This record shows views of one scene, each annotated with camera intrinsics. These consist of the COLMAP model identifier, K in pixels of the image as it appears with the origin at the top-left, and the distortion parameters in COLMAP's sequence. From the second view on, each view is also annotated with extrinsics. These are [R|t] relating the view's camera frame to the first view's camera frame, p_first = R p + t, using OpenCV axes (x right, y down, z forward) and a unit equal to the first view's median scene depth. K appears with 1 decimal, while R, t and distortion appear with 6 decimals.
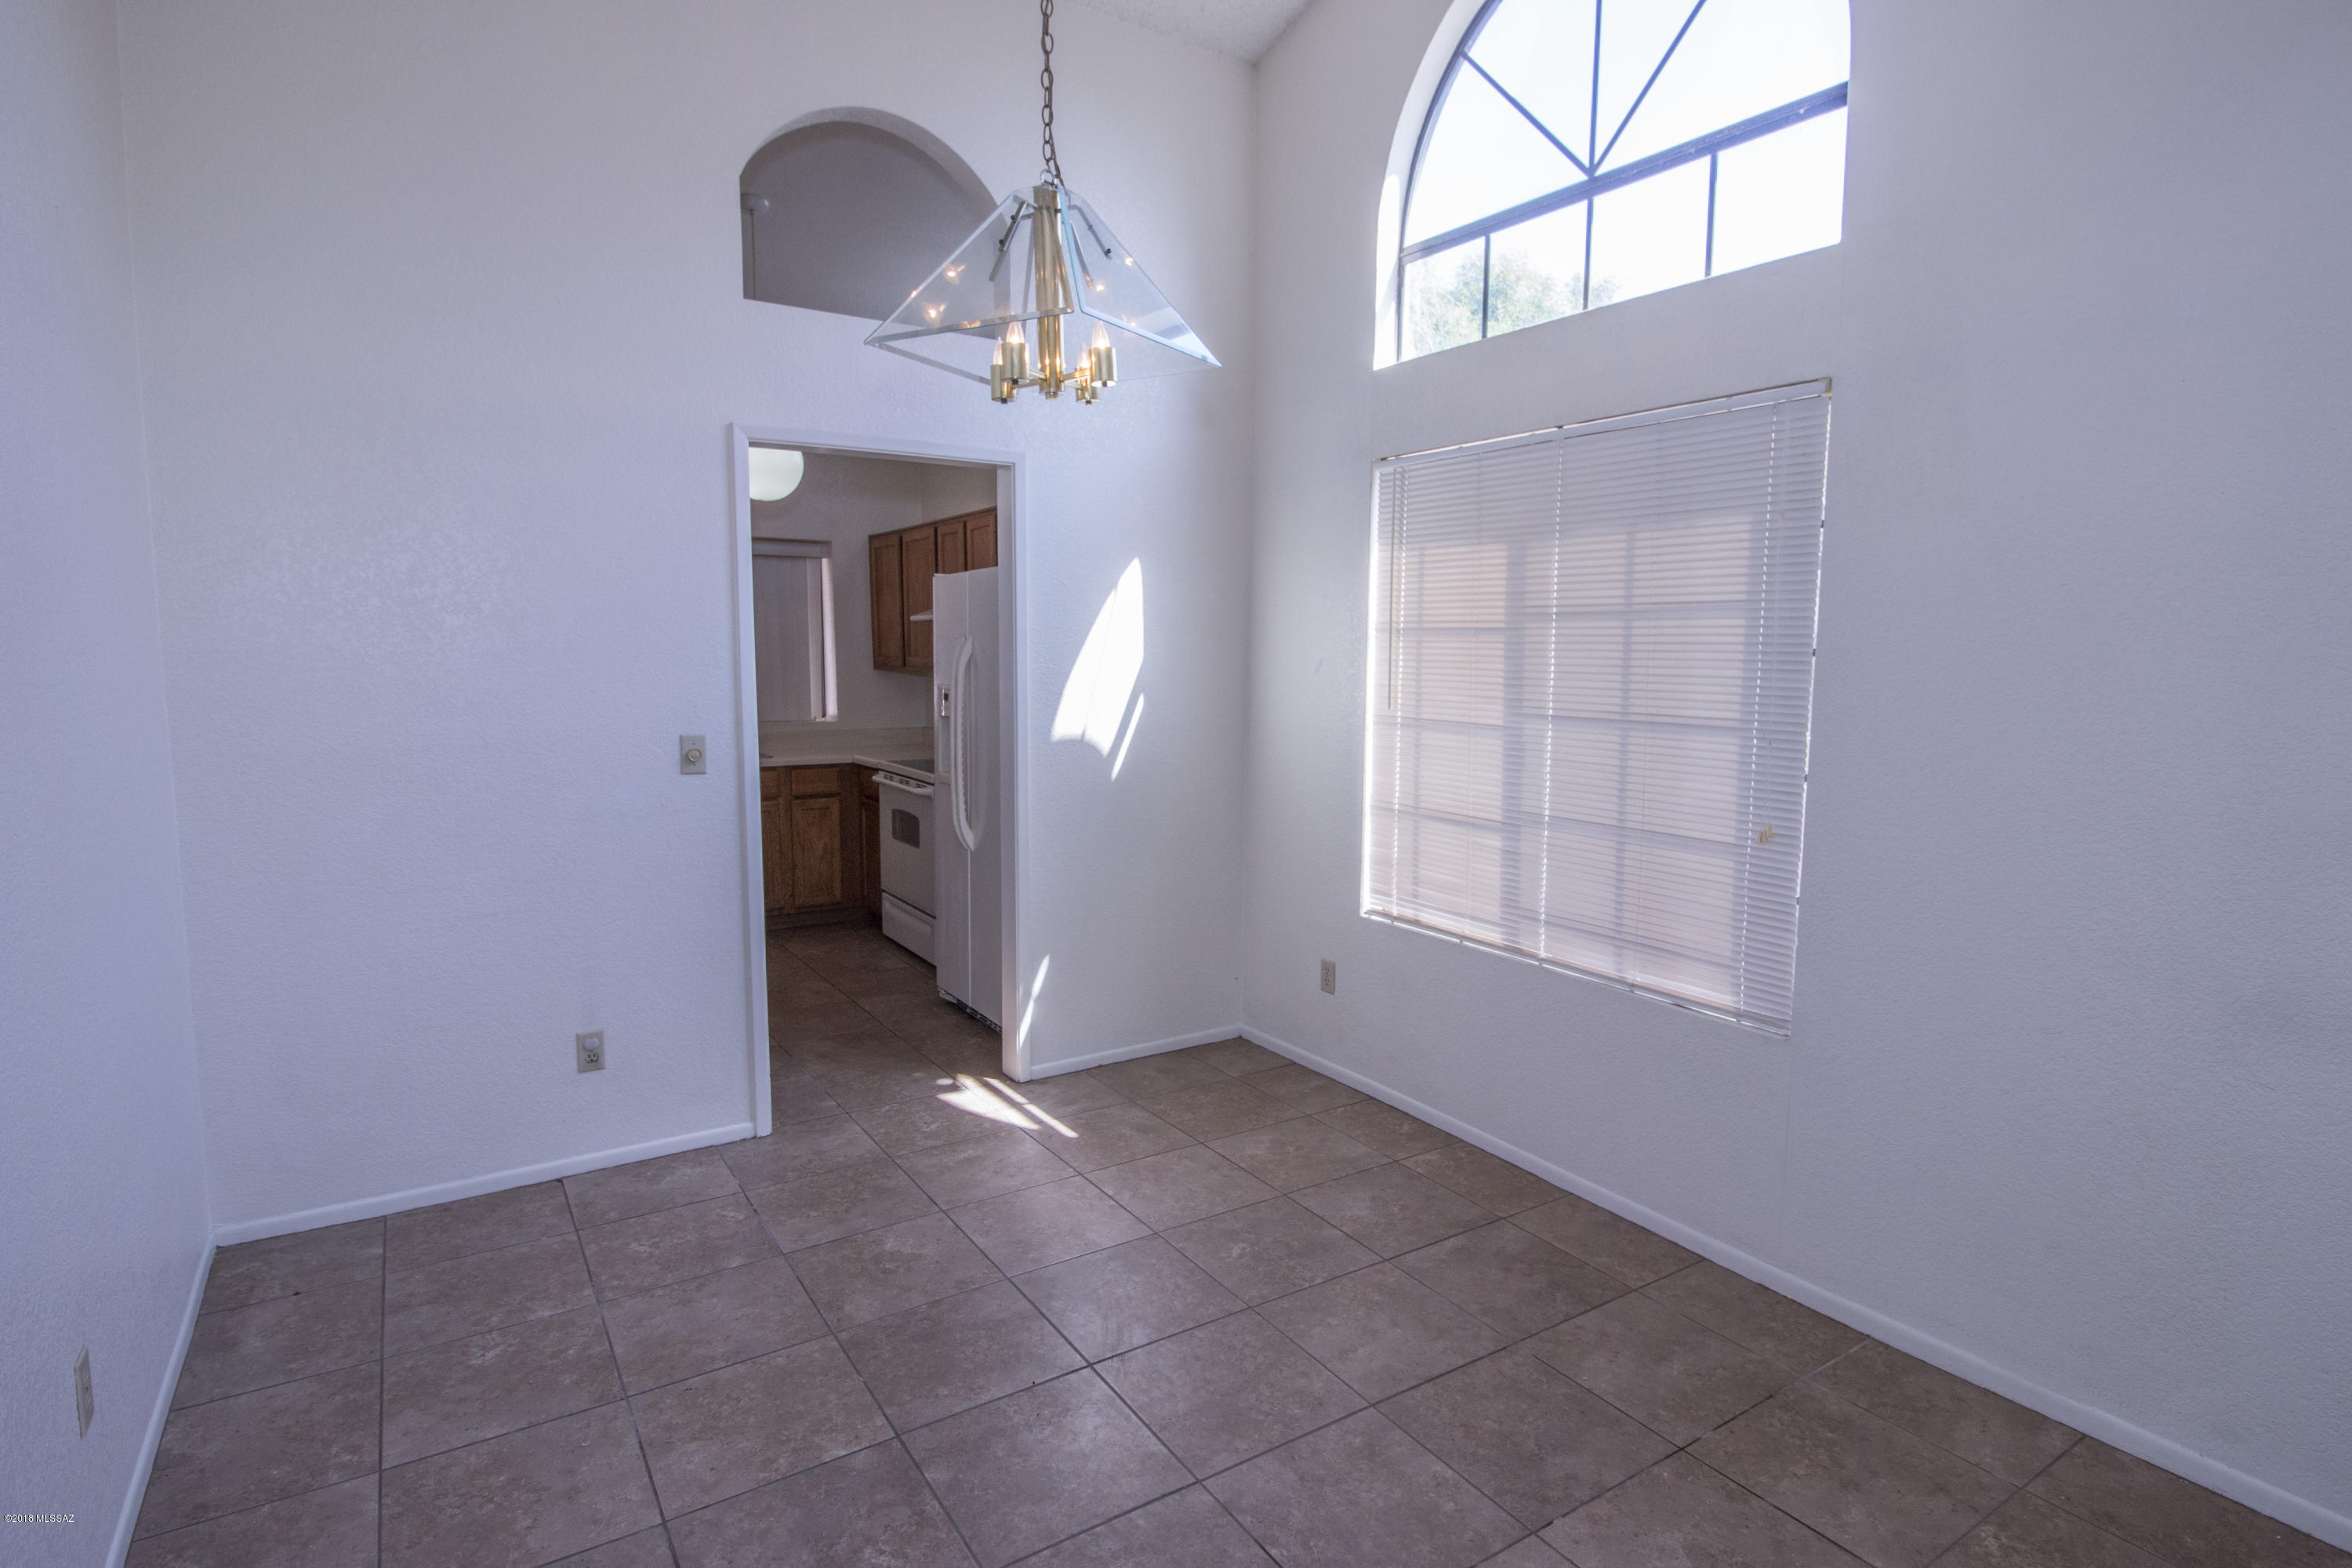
lens RADIAL K [[1202.6, 0, 1177.8], [0, 1202.6, 774.2], [0, 0, 1]] dist [0.000479, -0.007399]
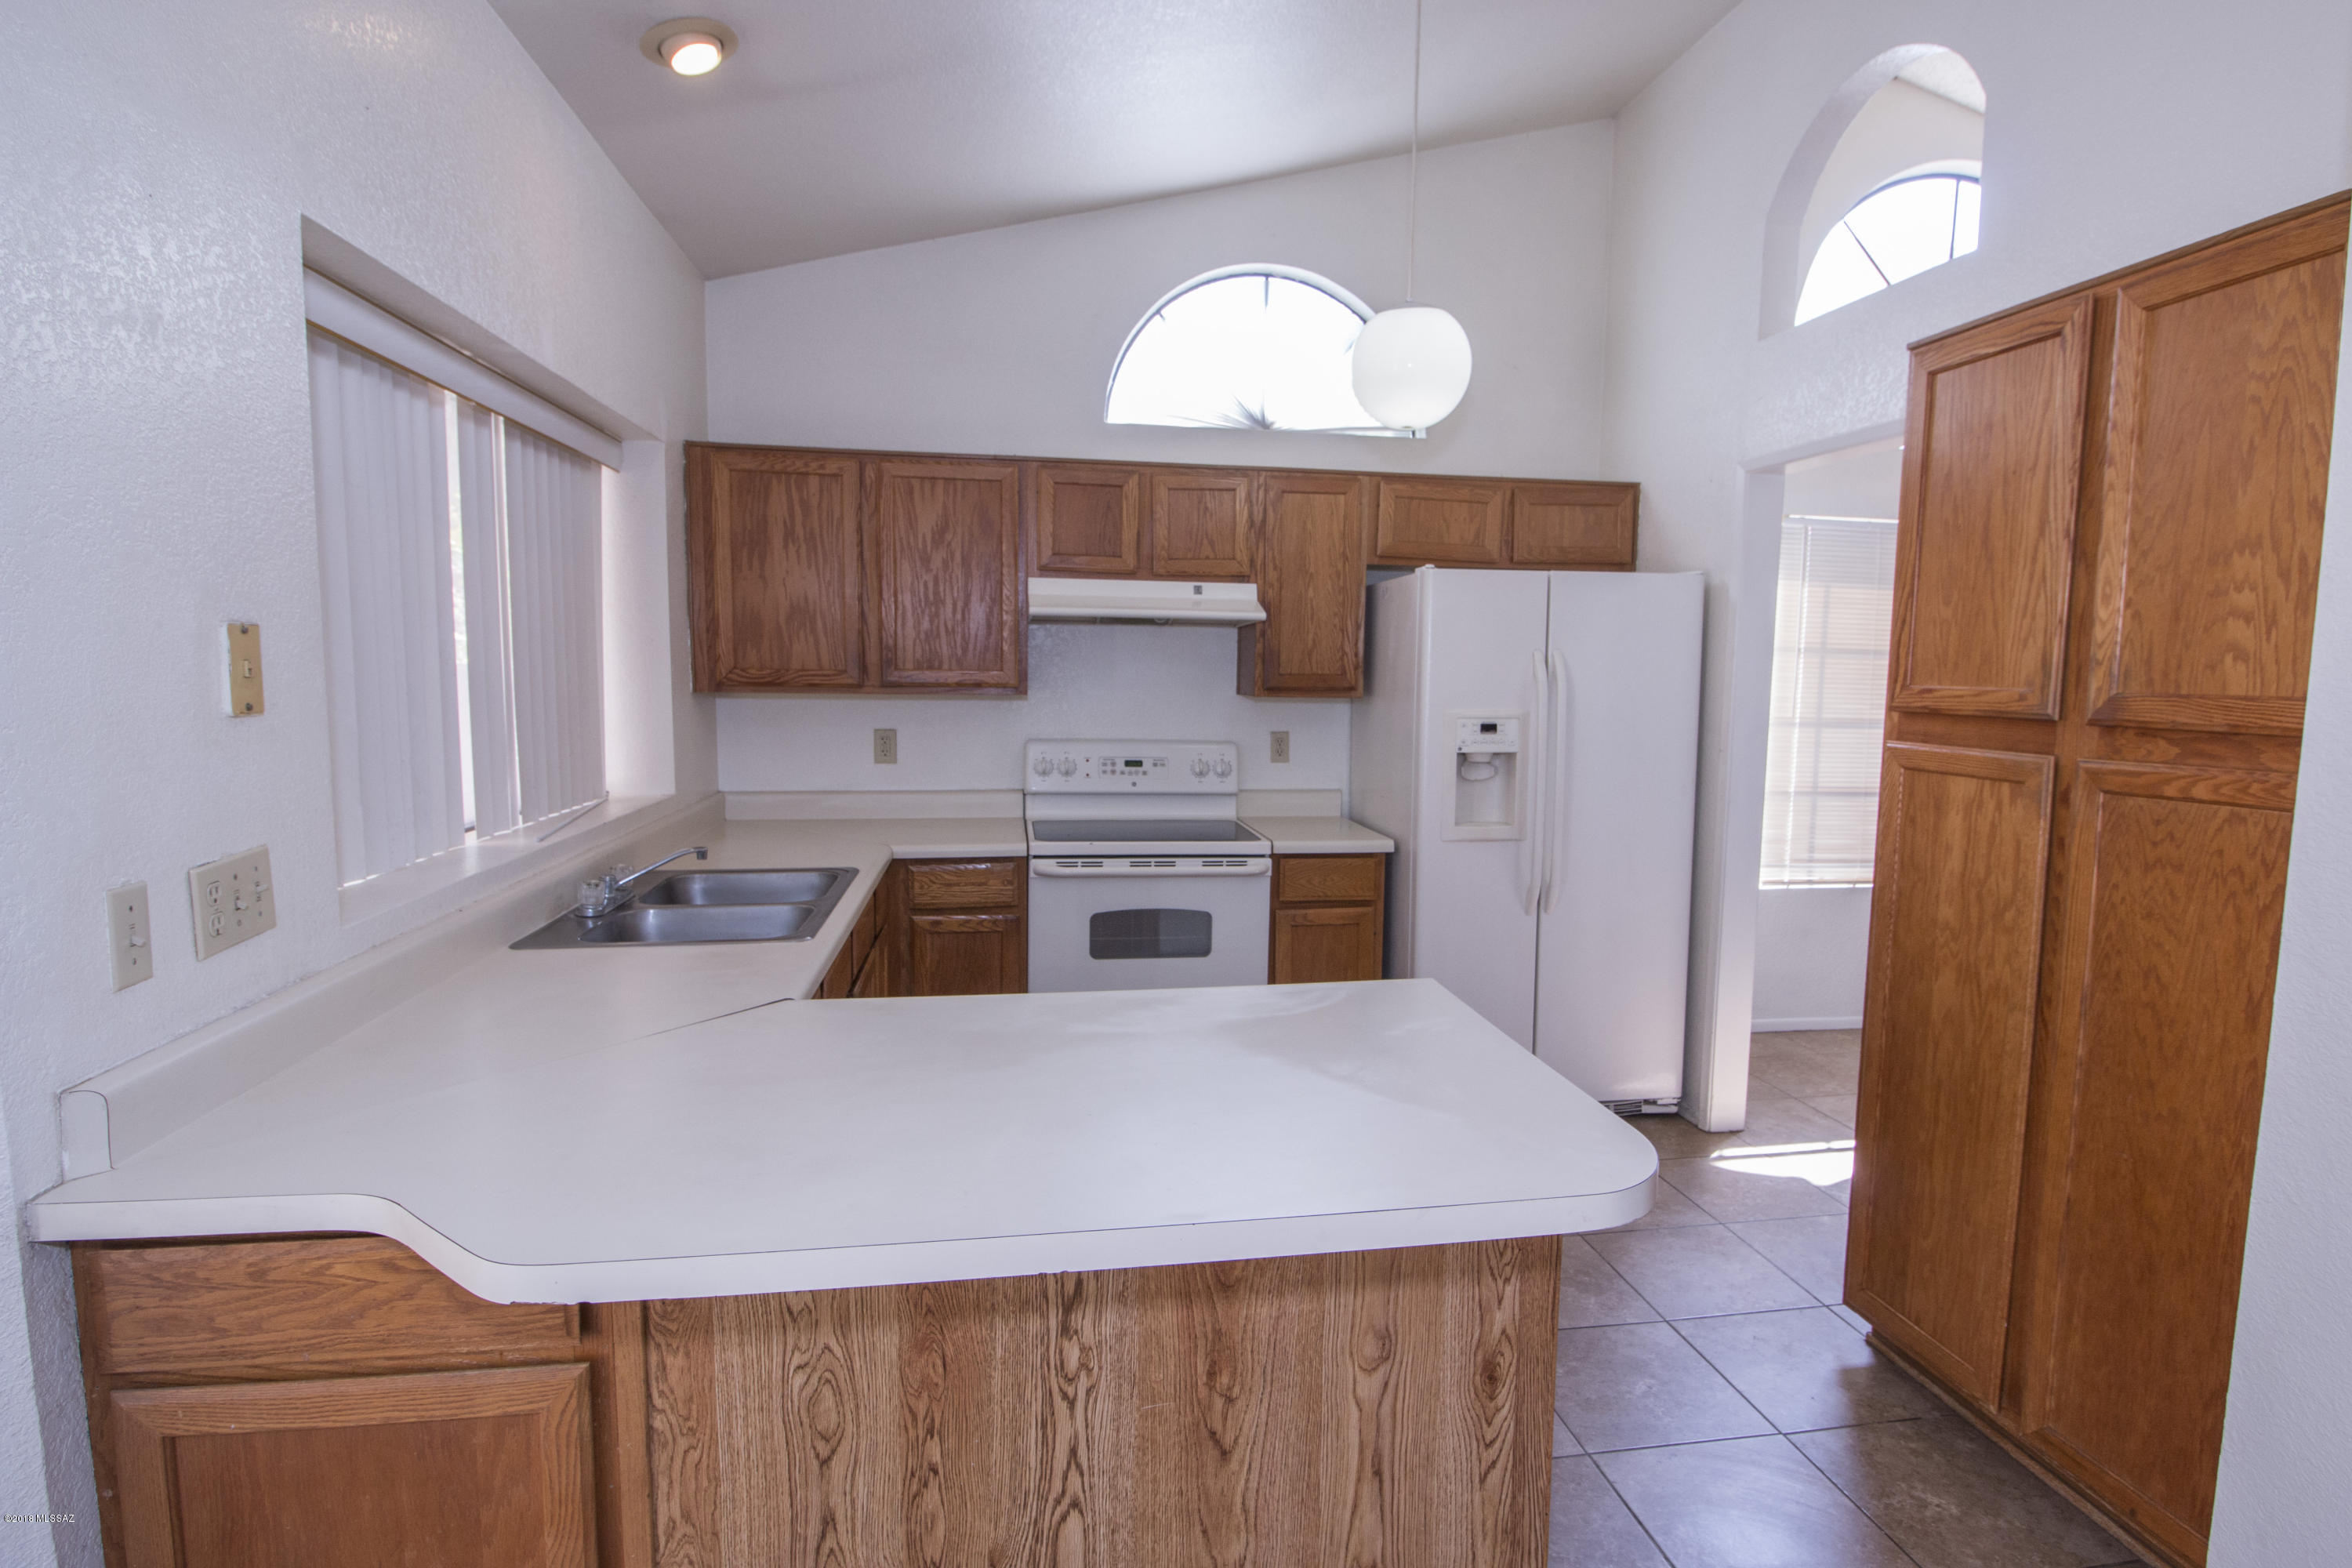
lens RADIAL K [[1202.6, 0, 1189.2], [0, 1202.6, 782.5], [0, 0, 1]] dist [0.000479, -0.007399]
pose [[0.410842, -0.083481, 0.907876, -0.899347], [0.085599, 0.994932, 0.052750, -0.076959], [-0.907679, 0.056041, 0.415906, 0.792343]]
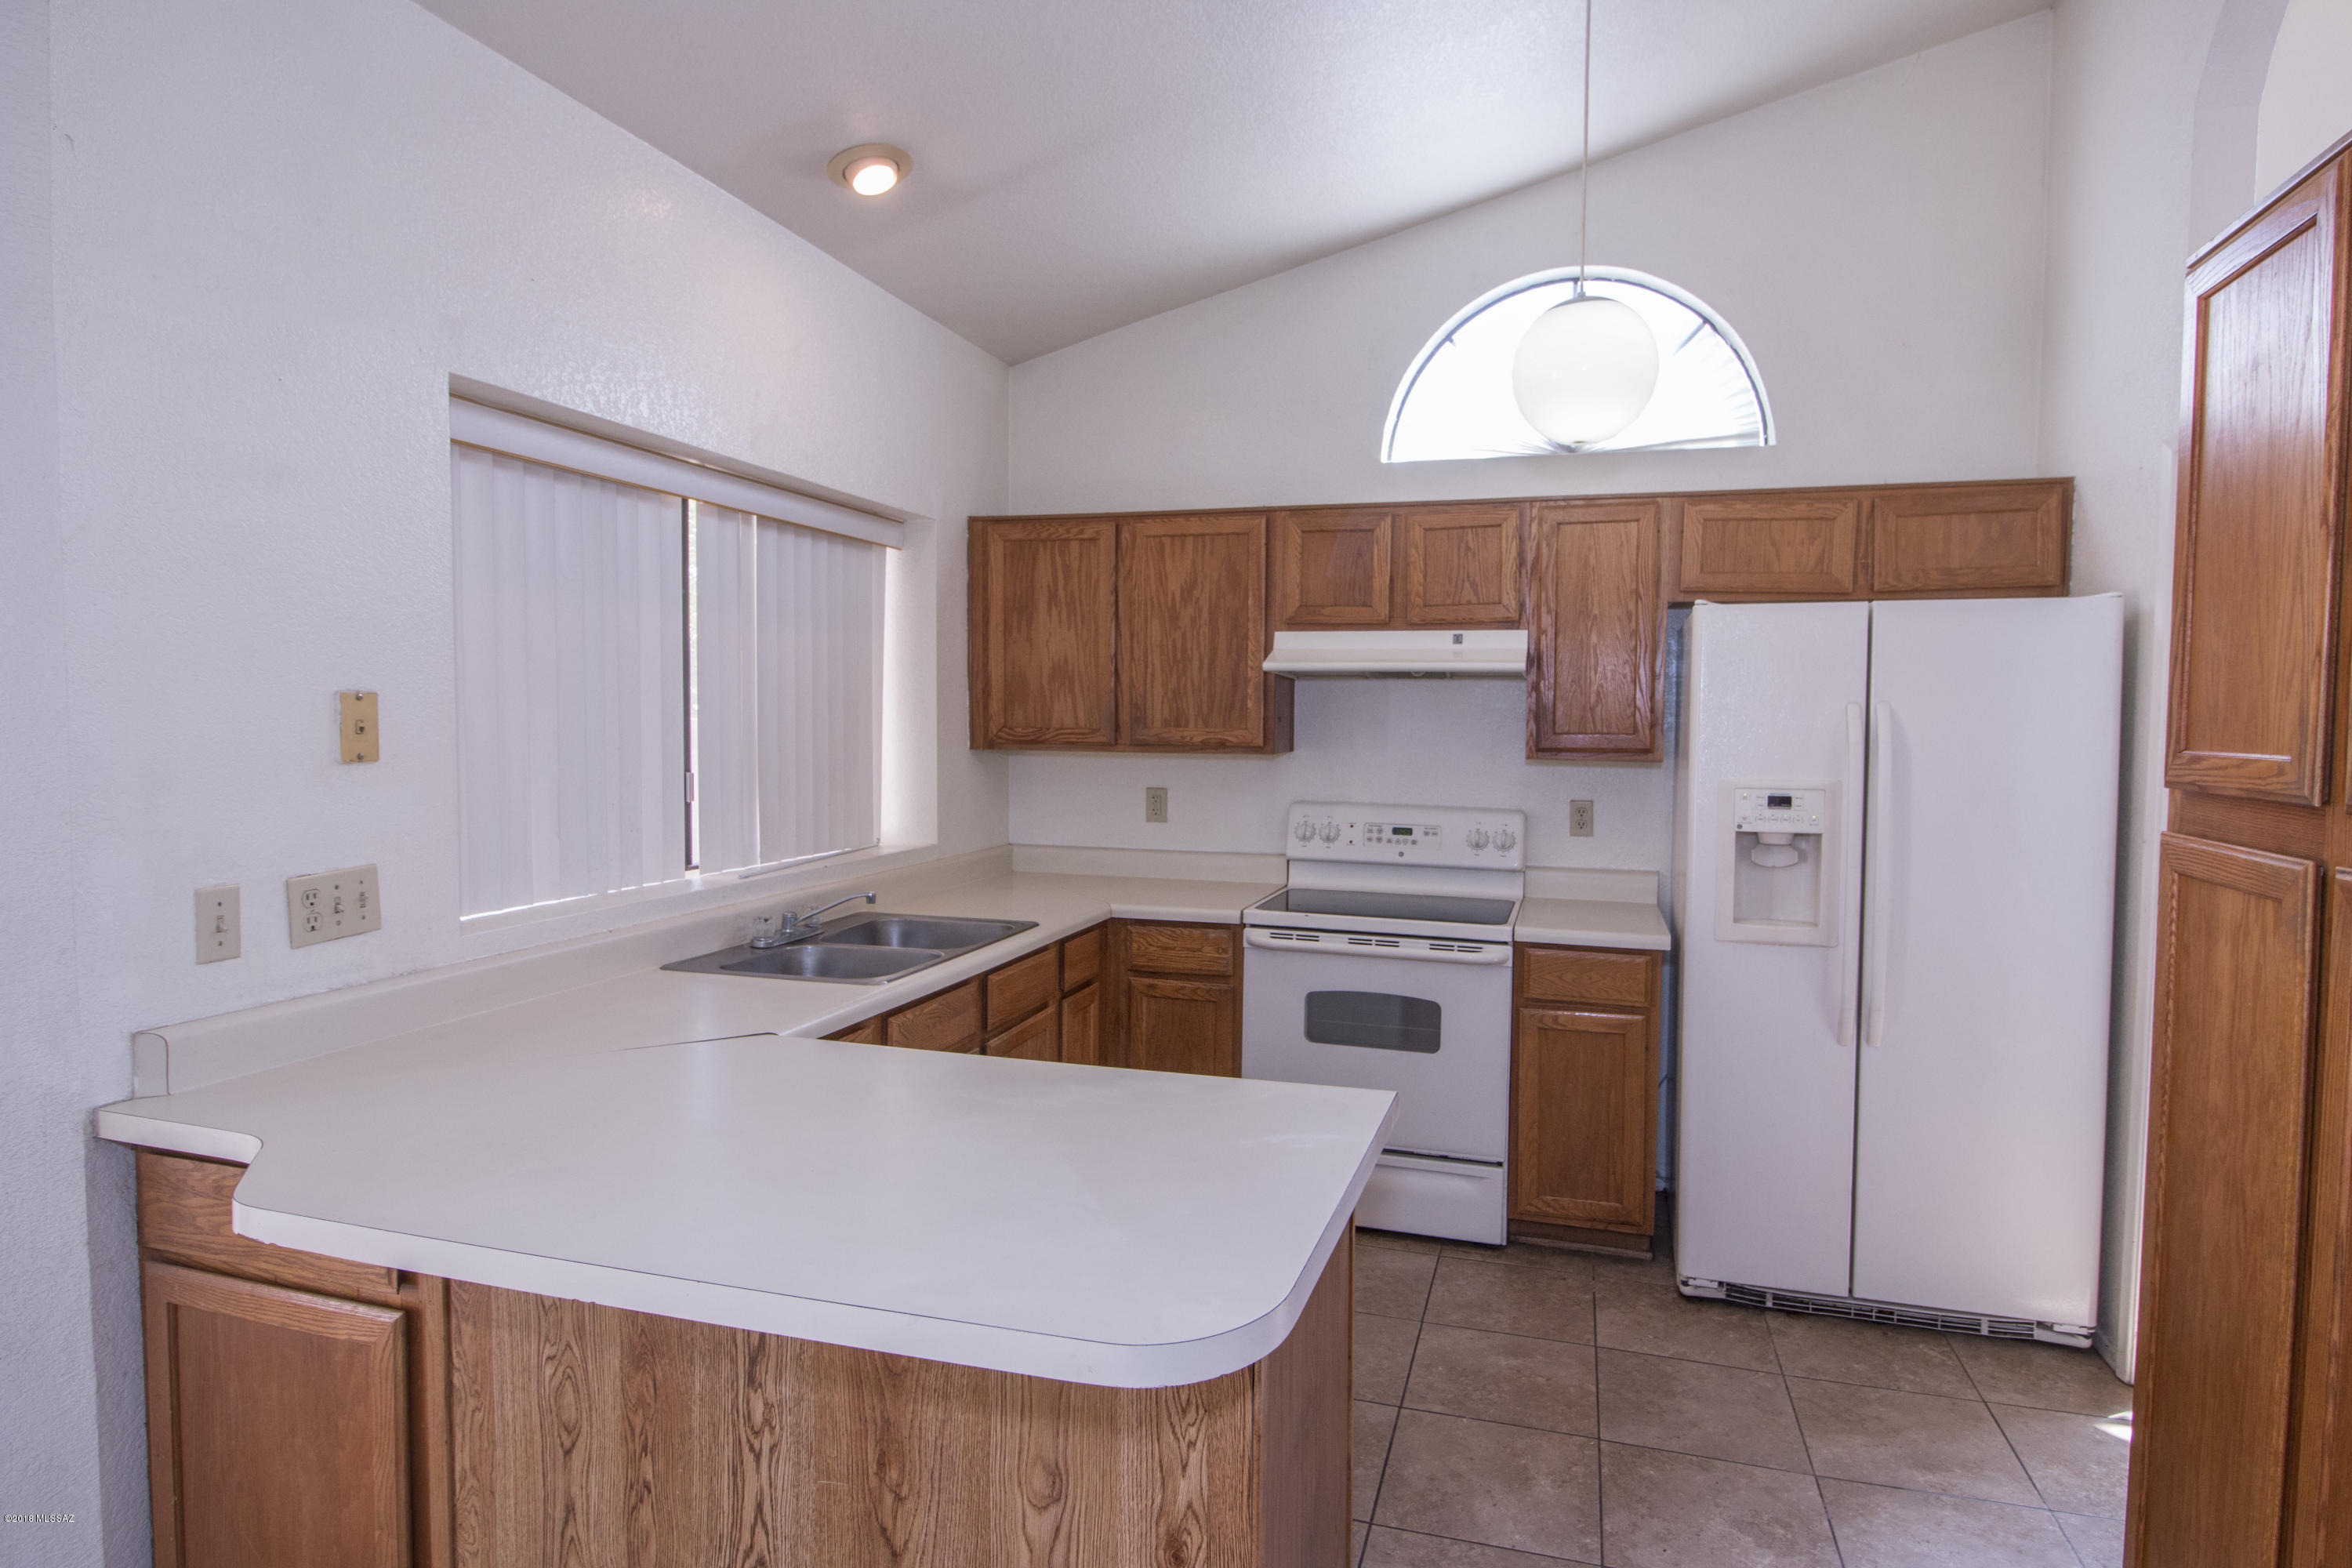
lens RADIAL K [[1293.5, 0, 1194.4], [0, 1293.5, 776.8], [0, 0, 1]] dist [-0.004064, -0.001760]
pose [[0.773347, -0.022148, 0.633596, -0.771705], [0.058814, 0.997586, -0.036915, -0.061387], [-0.631249, 0.065813, 0.772783, 0.626925]]
